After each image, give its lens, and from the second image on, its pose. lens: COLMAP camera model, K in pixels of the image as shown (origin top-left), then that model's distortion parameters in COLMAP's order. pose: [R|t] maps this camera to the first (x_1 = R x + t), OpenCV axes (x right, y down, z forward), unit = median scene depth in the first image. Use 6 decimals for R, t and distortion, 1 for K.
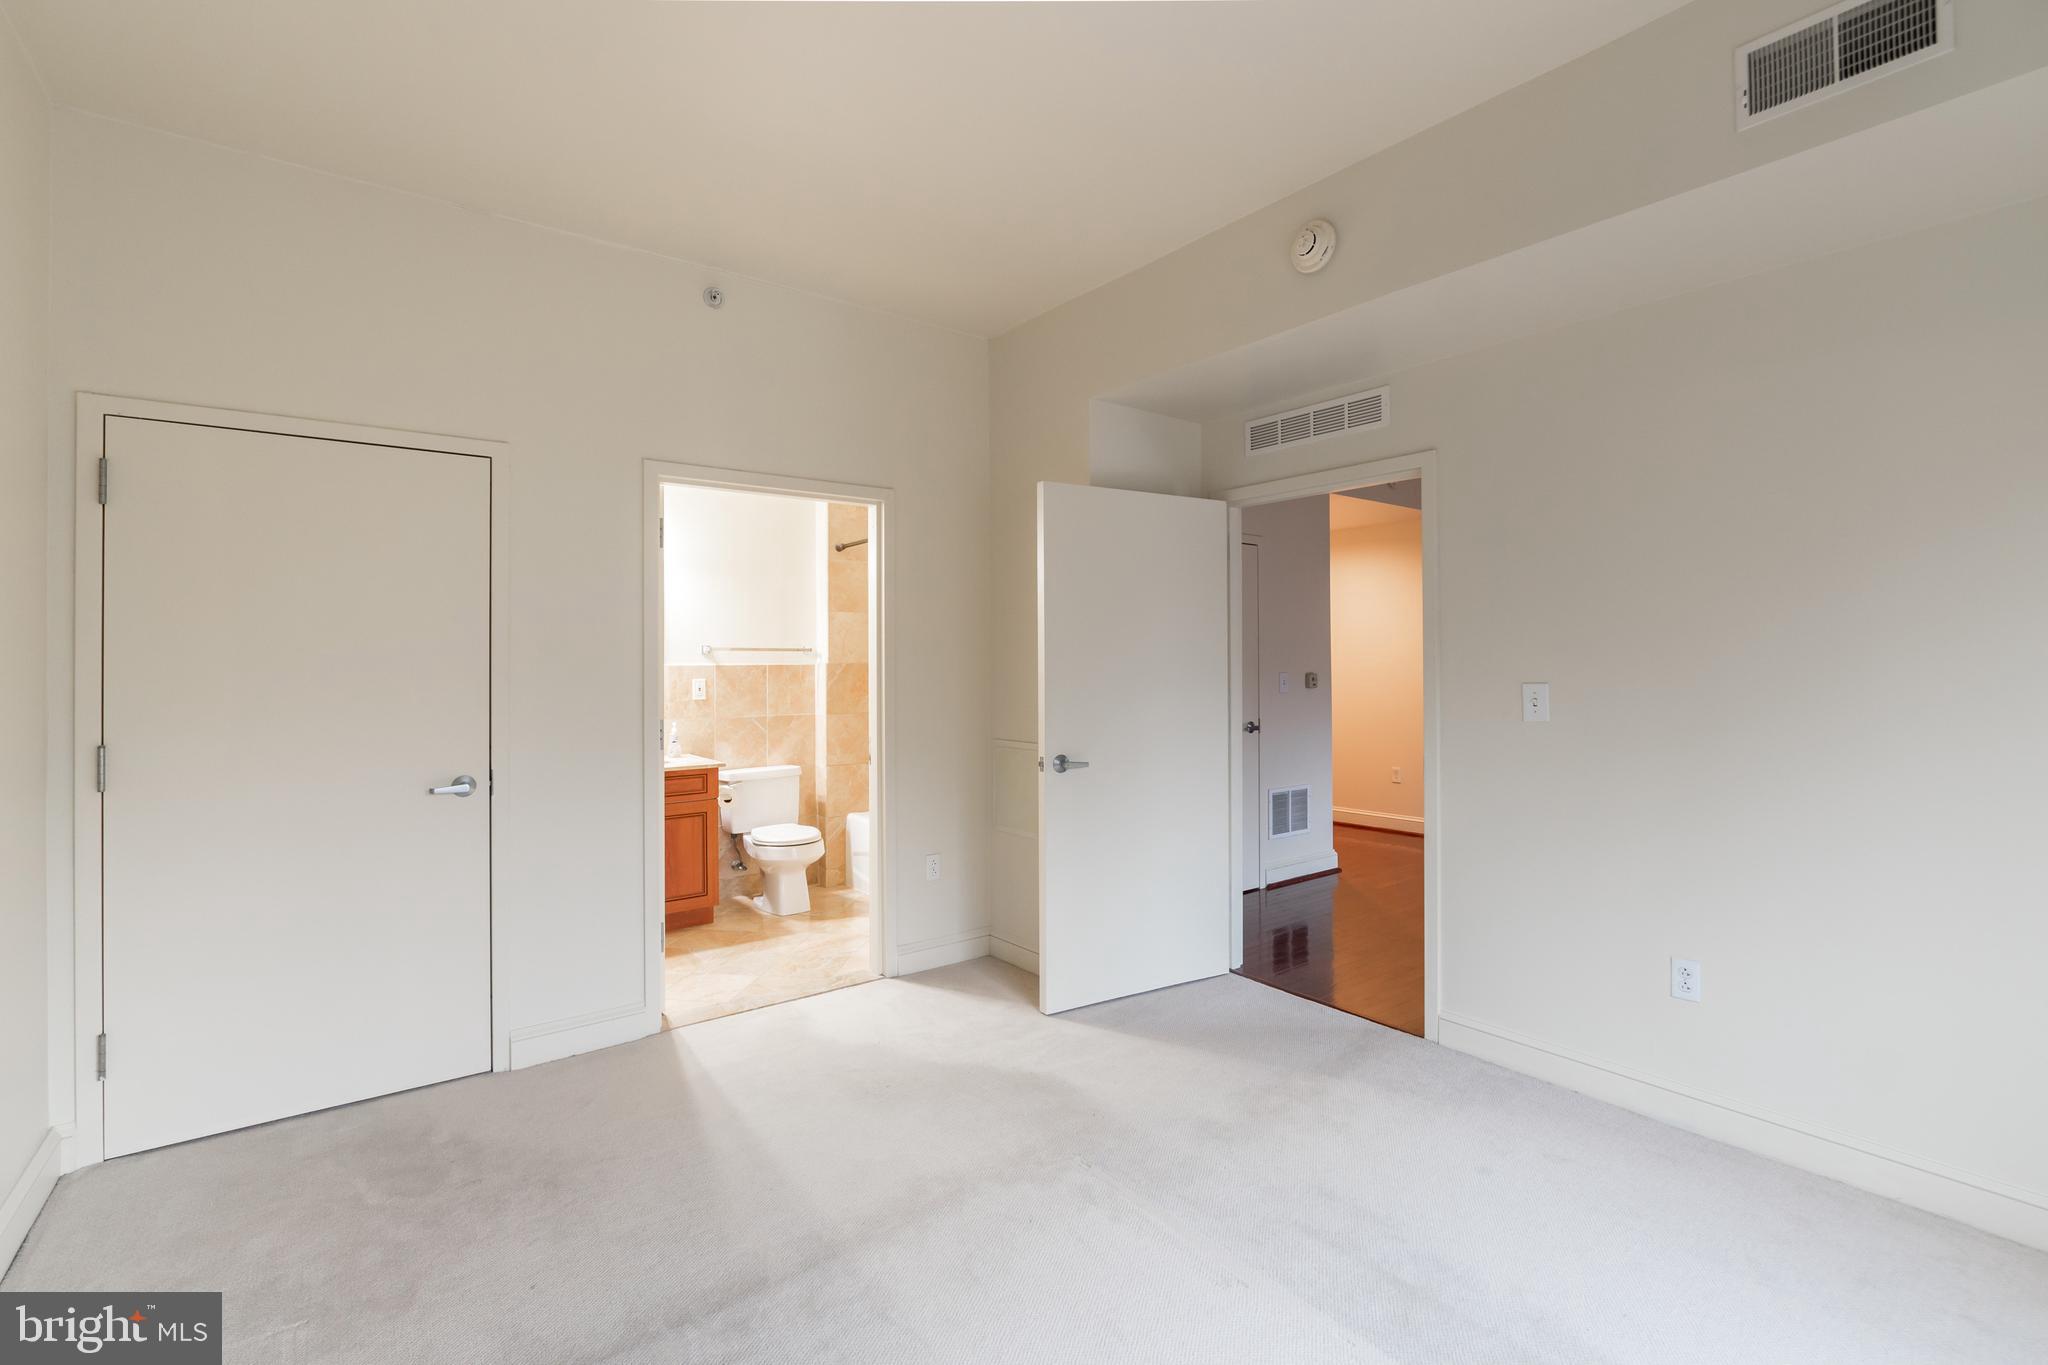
lens RADIAL K [[924.8, 0, 1029.2], [0, 924.8, 660.8], [0, 0, 1]] dist [-0.014407, 0.000275]
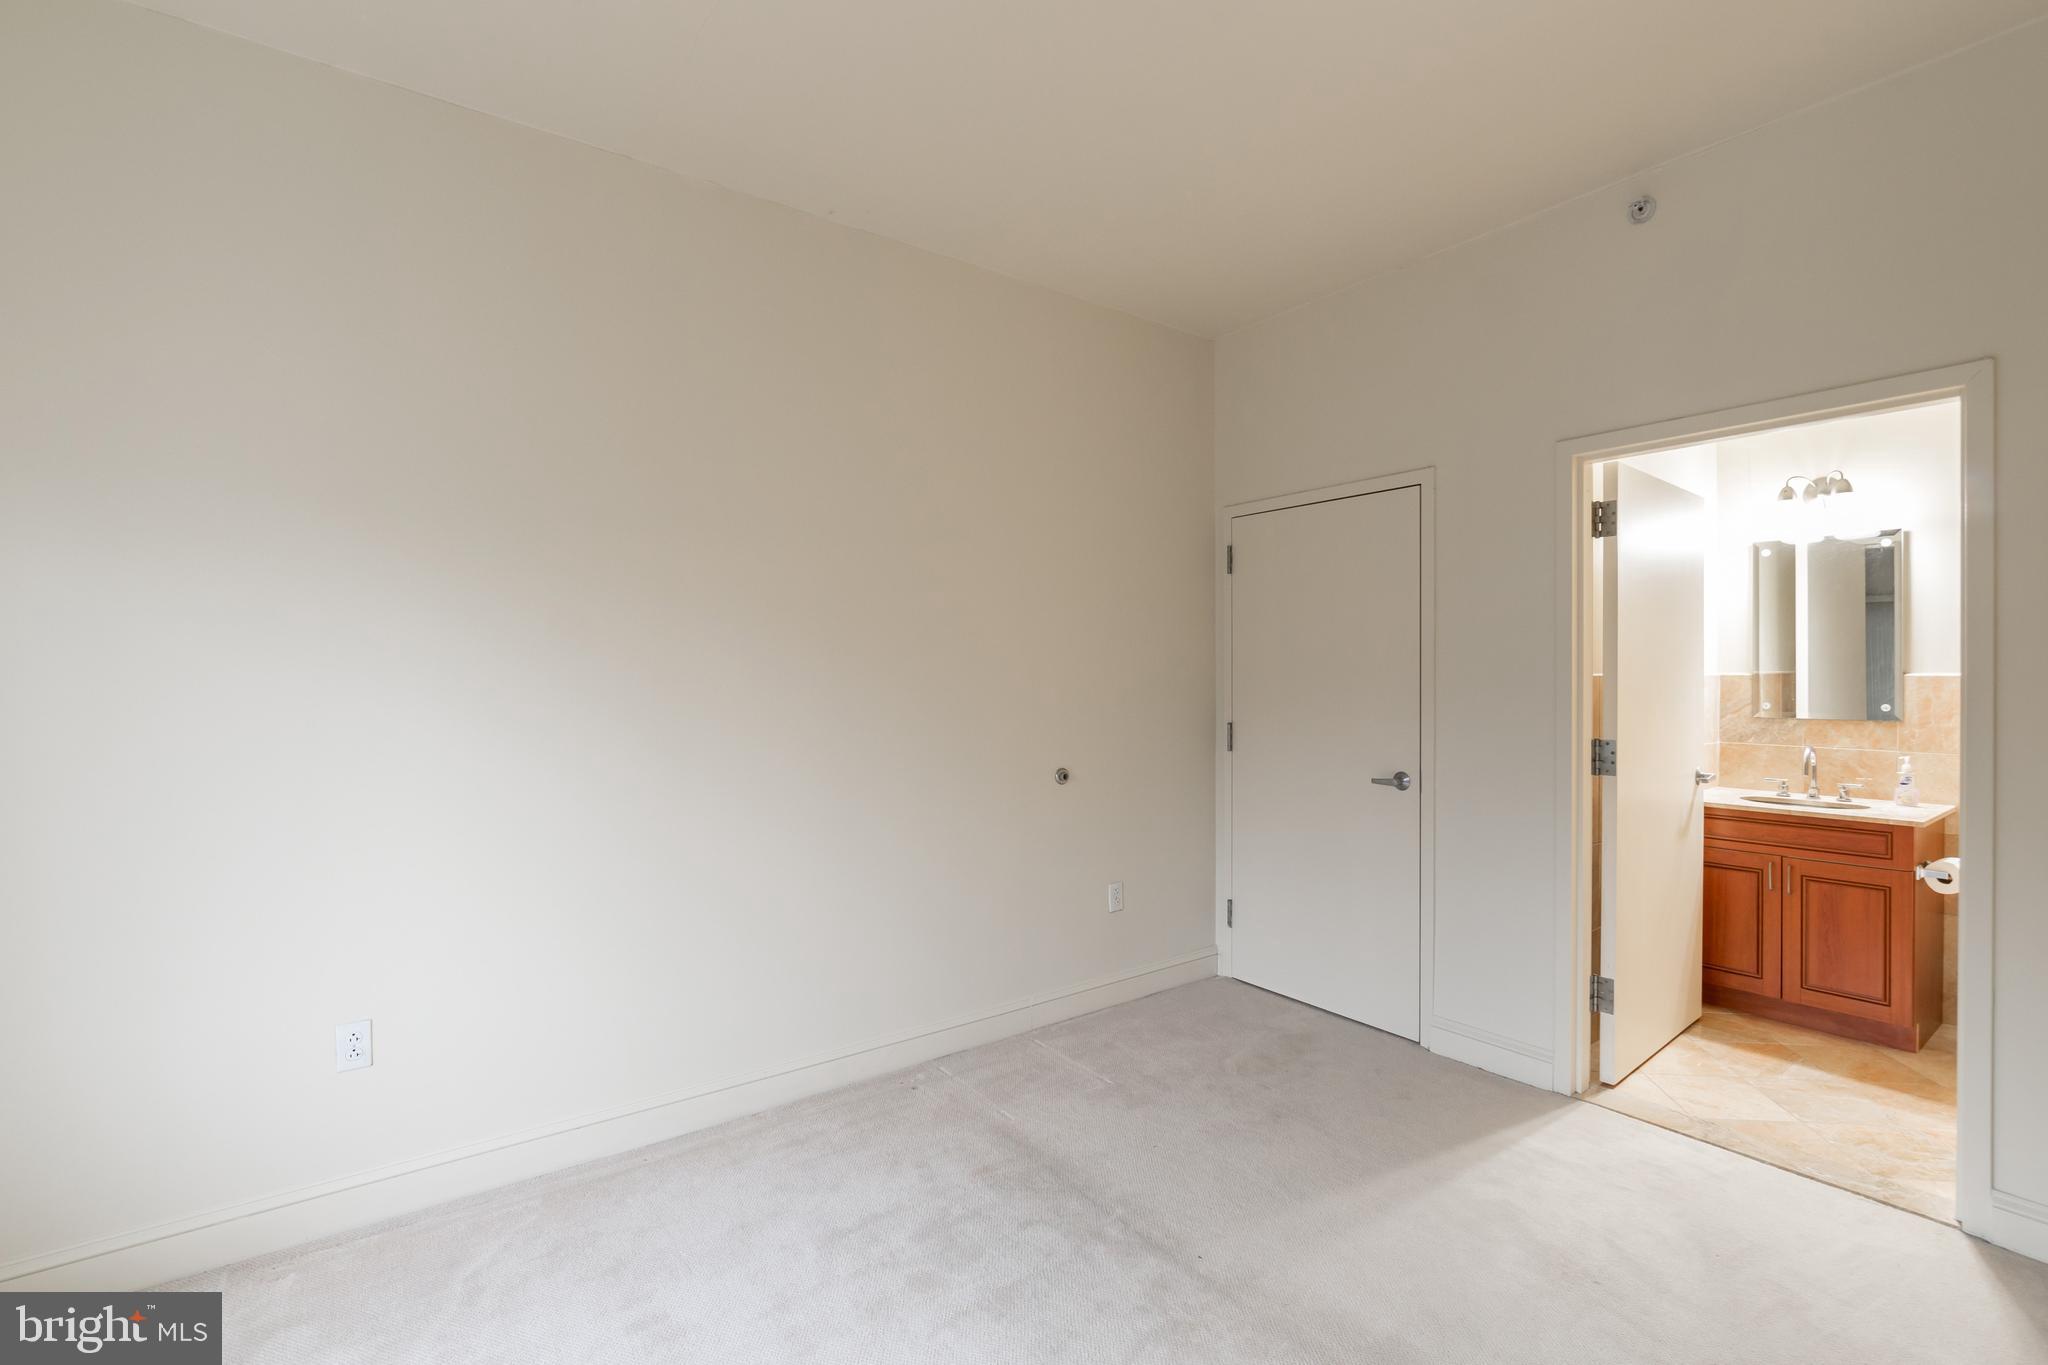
lens RADIAL K [[924.8, 0, 1029.2], [0, 924.8, 660.8], [0, 0, 1]] dist [-0.014407, 0.000275]
pose [[-0.020228, -0.007476, -0.999767, 0.313911], [0.000515, 0.999972, -0.007488, -0.001067], [0.999795, -0.000666, -0.020224, 0.331295]]
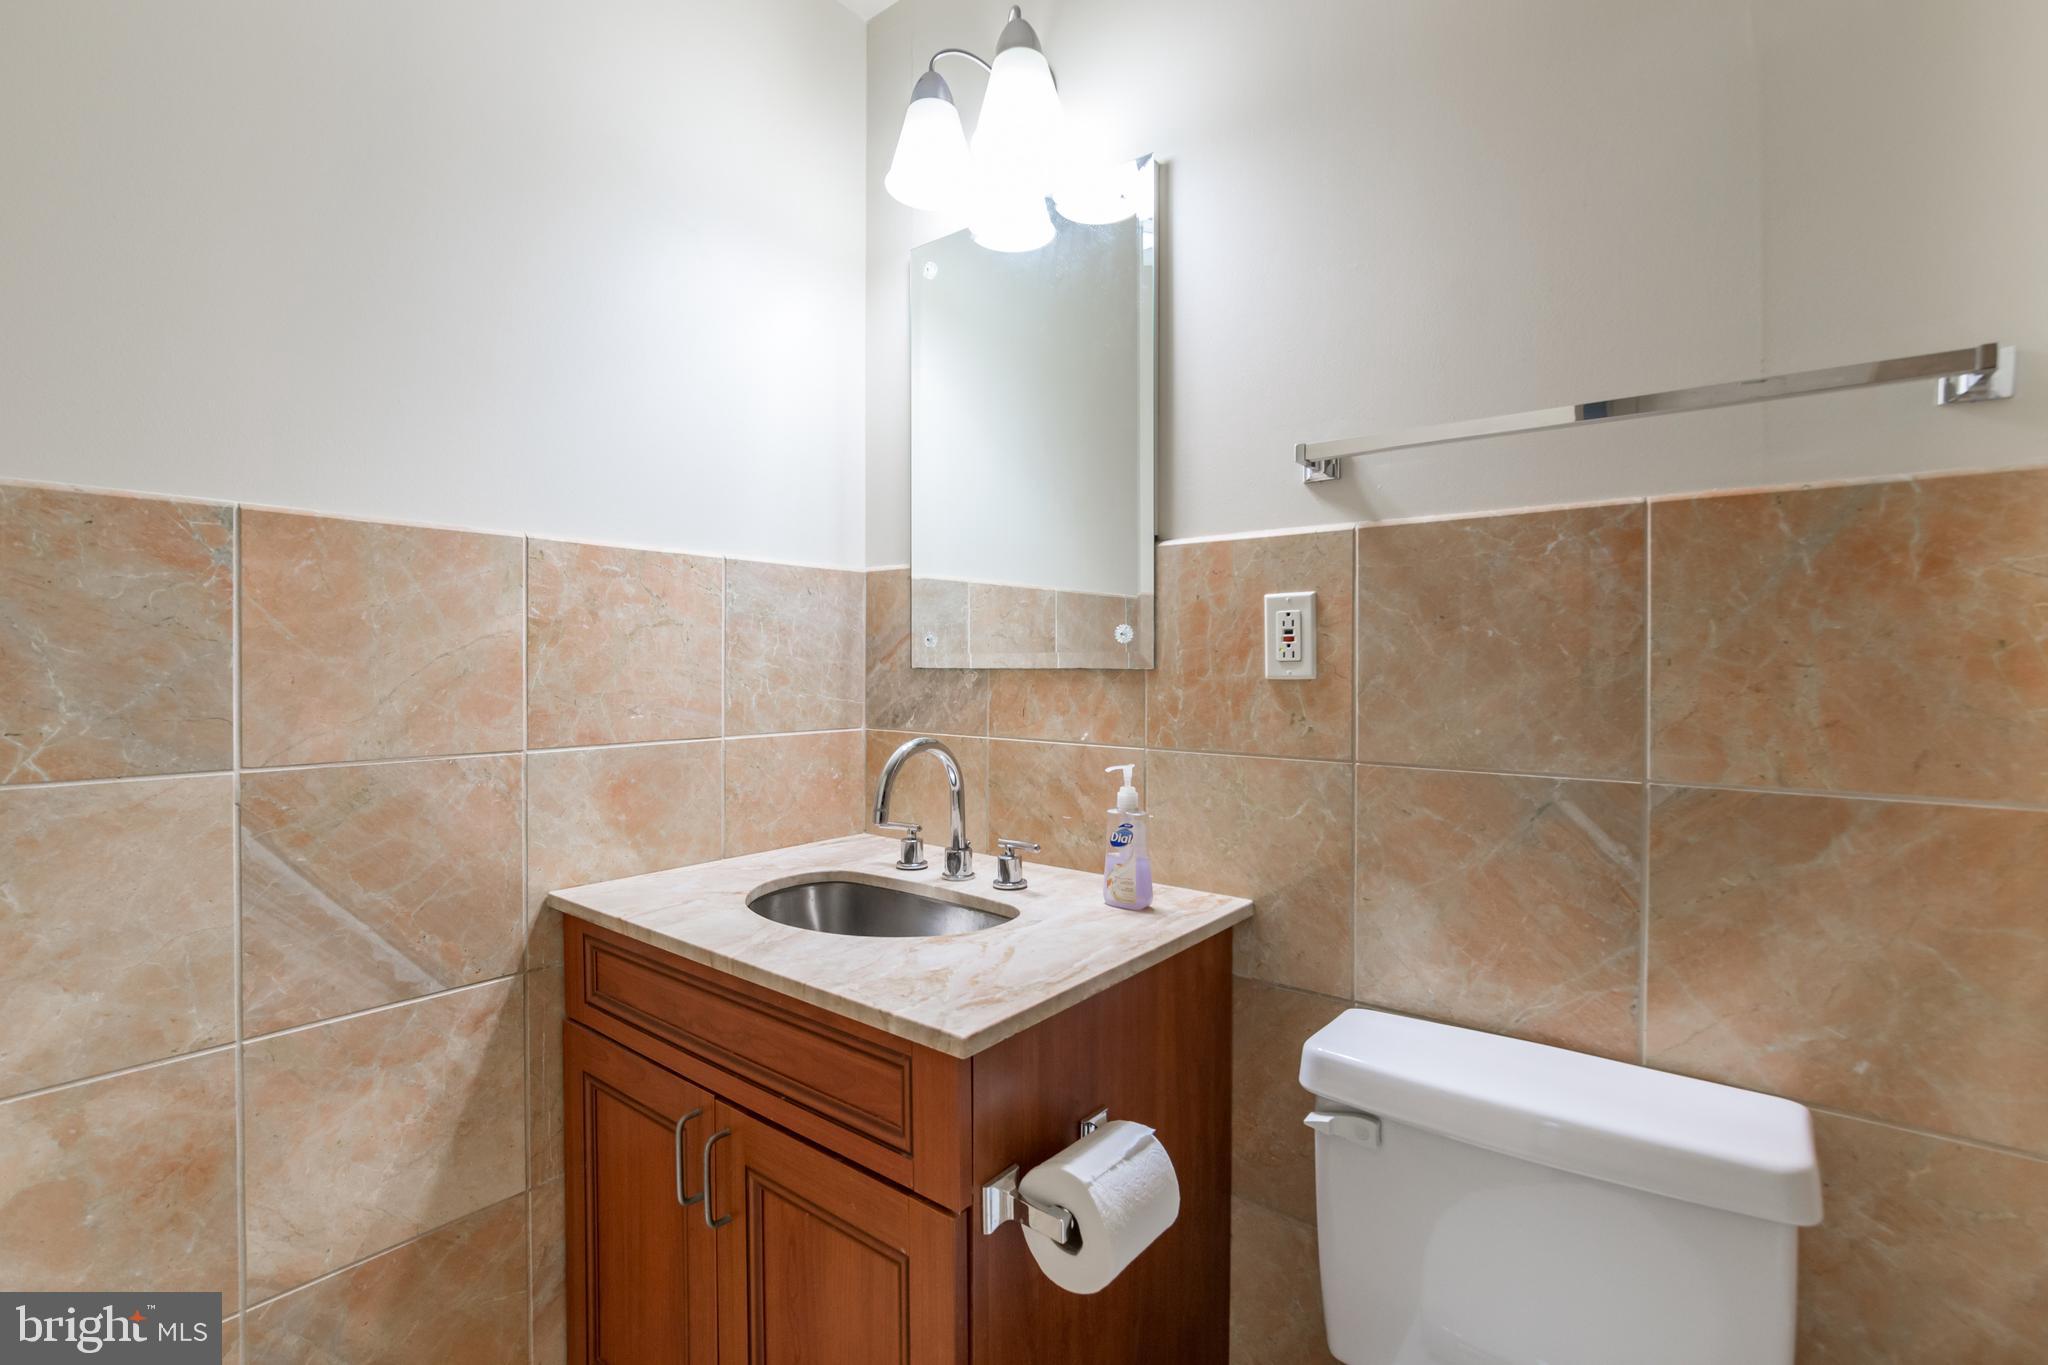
lens RADIAL K [[924.8, 0, 1029.2], [0, 924.8, 660.8], [0, 0, 1]] dist [-0.014407, 0.000275]
pose [[0.250003, 0.000902, -0.968245, -0.145912], [-0.005665, 0.999984, -0.000531, 0.038129], [0.968229, 0.005618, 0.250004, 0.878277]]
